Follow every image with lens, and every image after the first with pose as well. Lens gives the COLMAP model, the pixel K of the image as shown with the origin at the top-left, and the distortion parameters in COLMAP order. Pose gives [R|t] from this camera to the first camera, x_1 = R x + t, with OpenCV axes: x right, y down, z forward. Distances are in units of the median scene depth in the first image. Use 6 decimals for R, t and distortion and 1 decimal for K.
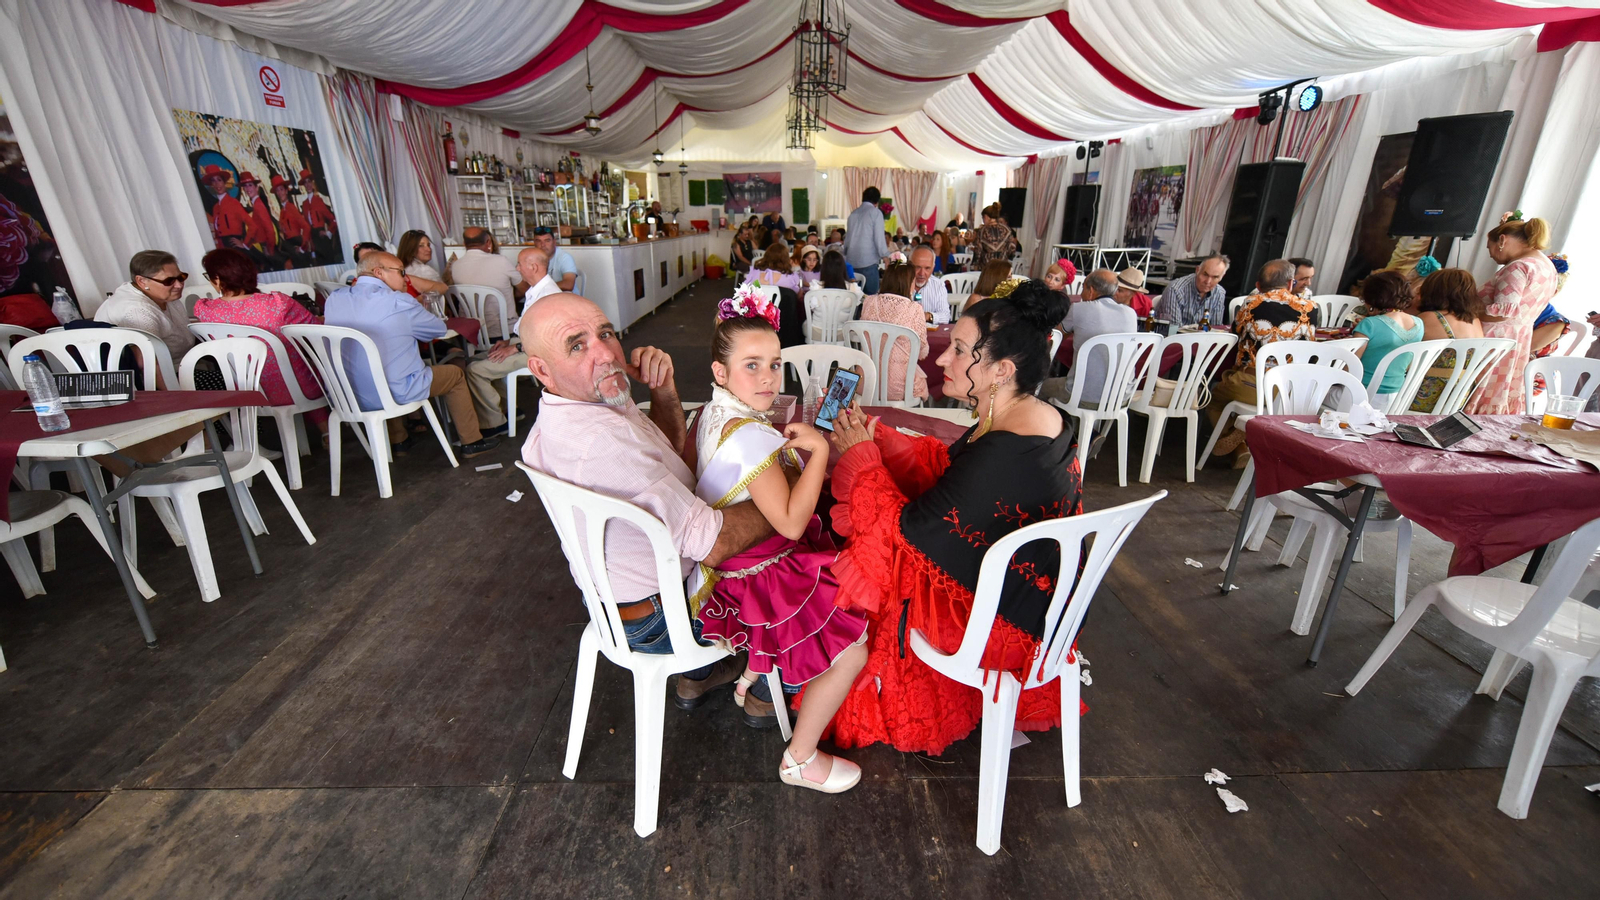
lens RADIAL K [[655.0, 0, 808.5], [0, 655.0, 455.0], [0, 0, 1]] dist [-0.000024, 0.000101]
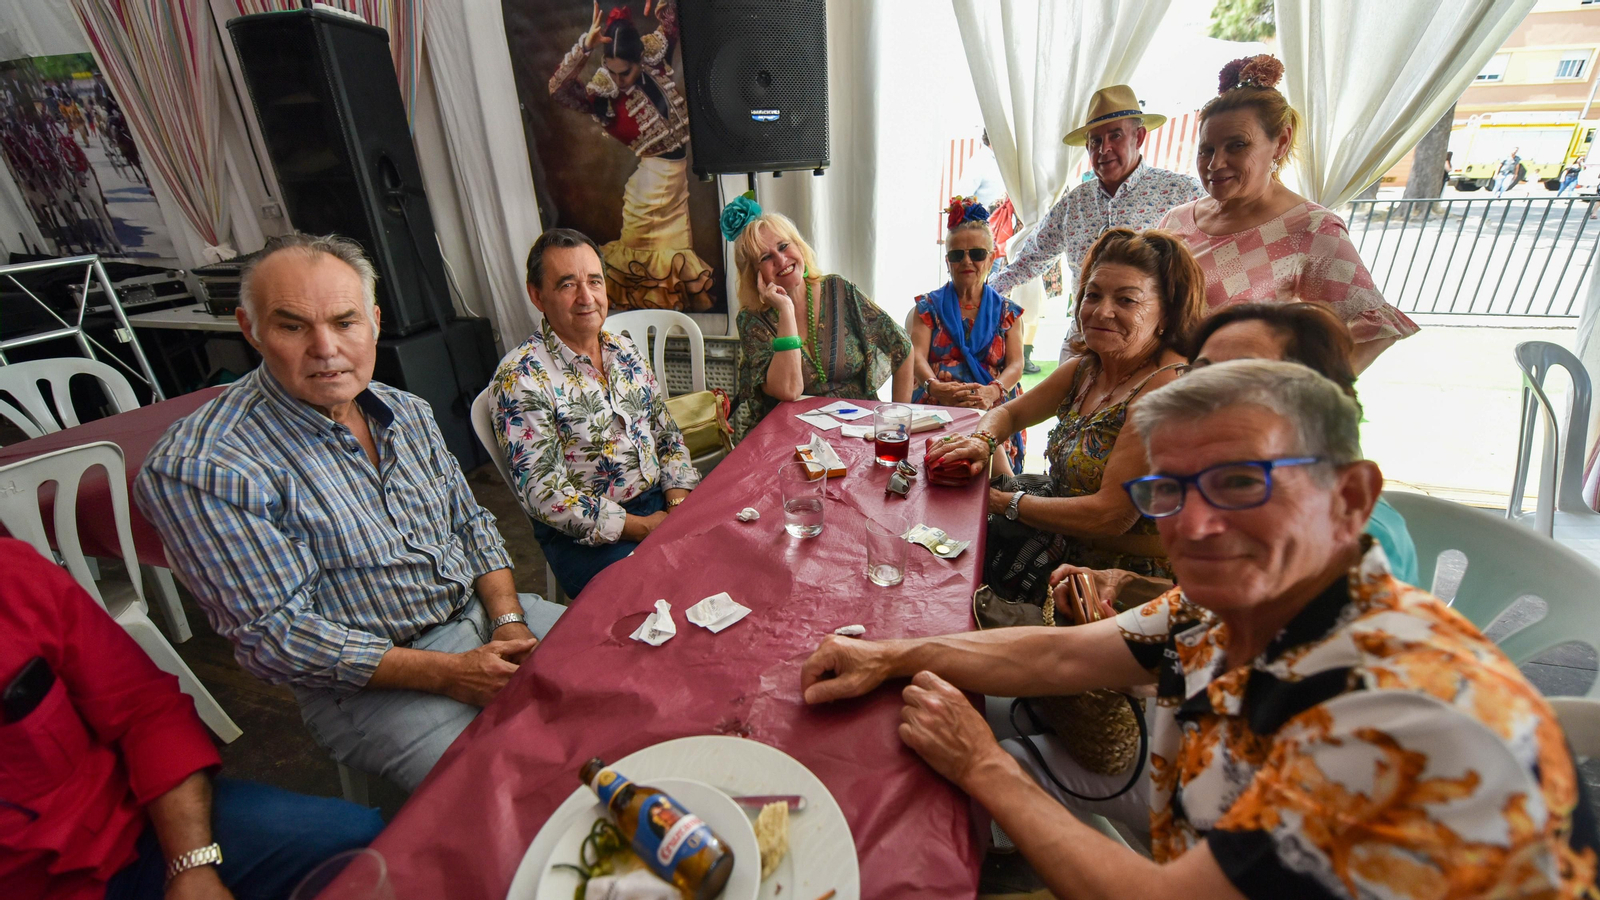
lens RADIAL K [[655.0, 0, 806.7], [0, 655.0, 439.3], [0, 0, 1]] dist [-0.000024, 0.000101]
pose [[0.351504, -0.385214, 0.853261, 0.267666], [0.361614, 0.896553, 0.255790, -0.147899], [-0.863528, 0.218640, 0.454441, 0.438077]]
